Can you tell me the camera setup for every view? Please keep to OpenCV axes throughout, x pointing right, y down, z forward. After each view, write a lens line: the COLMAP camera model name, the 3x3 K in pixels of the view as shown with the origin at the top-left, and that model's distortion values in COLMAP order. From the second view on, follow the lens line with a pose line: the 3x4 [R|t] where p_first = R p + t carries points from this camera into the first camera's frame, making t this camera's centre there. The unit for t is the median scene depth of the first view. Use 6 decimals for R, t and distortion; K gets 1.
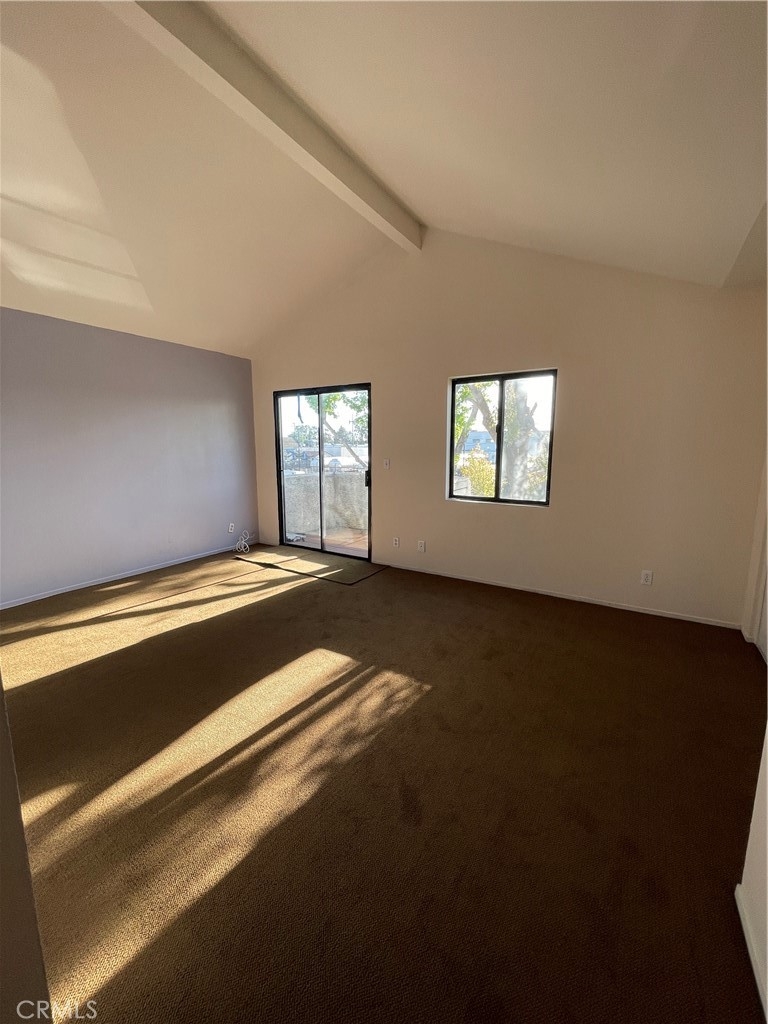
lens RADIAL K [[413.3, 0, 383.0], [0, 413.3, 507.3], [0, 0, 1]] dist [0.002766, 0.000130]
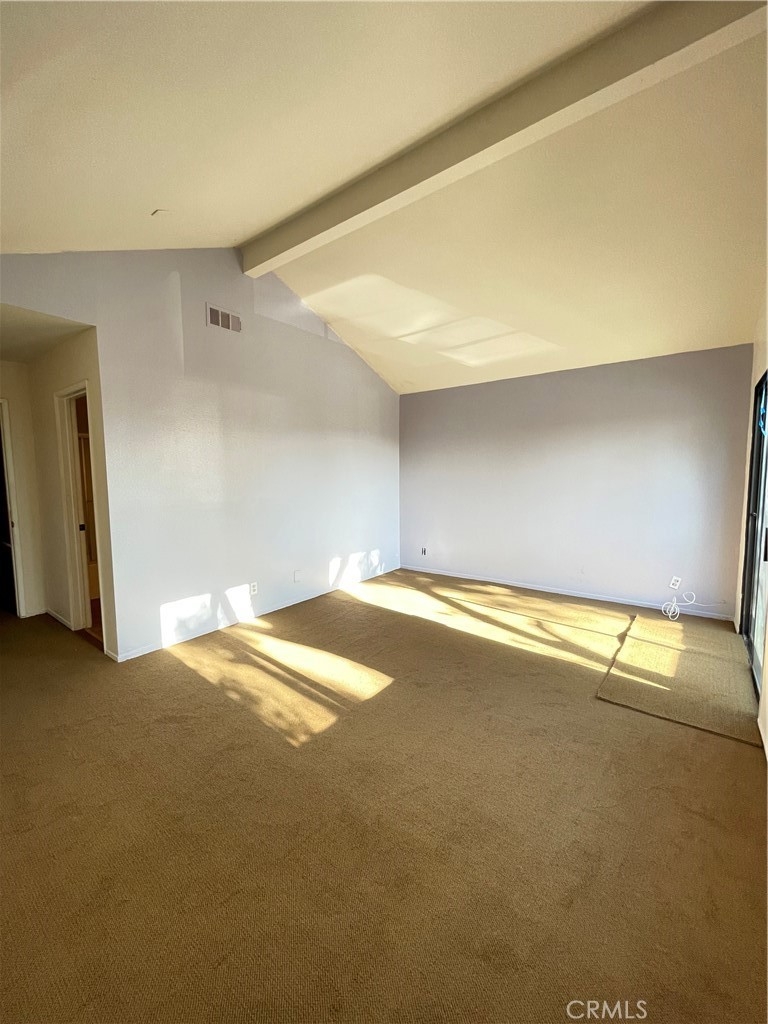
lens RADIAL K [[413.3, 0, 382.3], [0, 413.3, 517.6], [0, 0, 1]] dist [0.002766, 0.000130]
pose [[-0.106747, 0.115761, -0.987524, 0.582773], [-0.133765, 0.982498, 0.129631, -0.128953], [0.985247, 0.145934, -0.089394, 0.737844]]
